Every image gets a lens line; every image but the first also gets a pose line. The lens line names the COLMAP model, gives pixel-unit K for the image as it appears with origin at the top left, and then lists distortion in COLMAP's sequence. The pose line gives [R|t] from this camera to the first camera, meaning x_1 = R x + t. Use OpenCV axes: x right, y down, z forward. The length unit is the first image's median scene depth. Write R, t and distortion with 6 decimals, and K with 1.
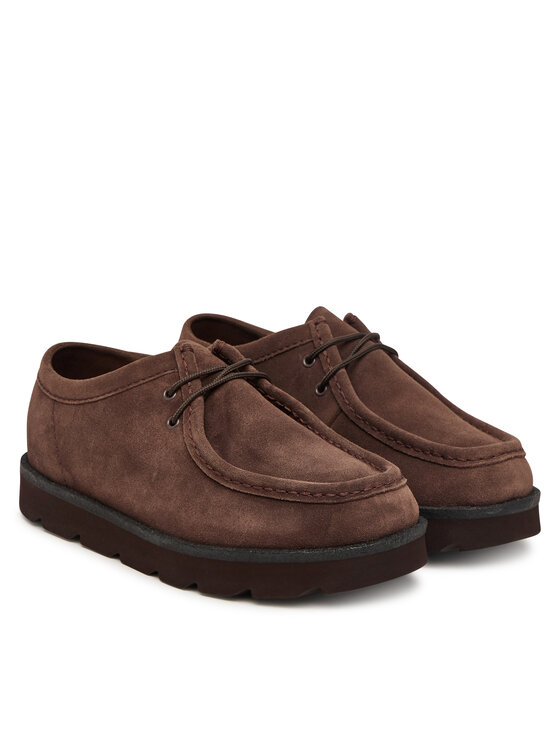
lens RADIAL K [[2192.2, 0, 279.3], [0, 2192.2, 372.8], [0, 0, 1]] dist [0.176453, 0.000000]
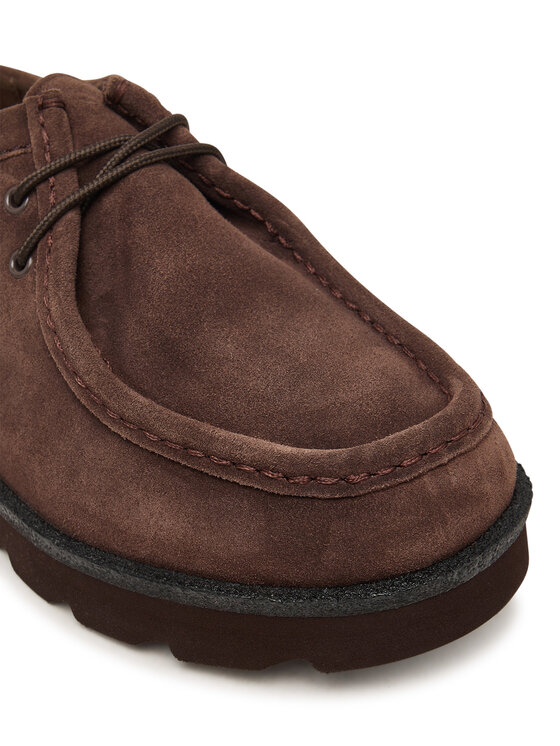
lens RADIAL K [[1313.5, 0, 282.8], [0, 1313.5, 373.4], [0, 0, 1]] dist [-0.125422, 0.000000]
pose [[0.998310, -0.001748, -0.058086, 0.028924], [0.022074, 0.936035, 0.351214, -0.058134], [0.053757, -0.351903, 0.934492, 0.729429]]
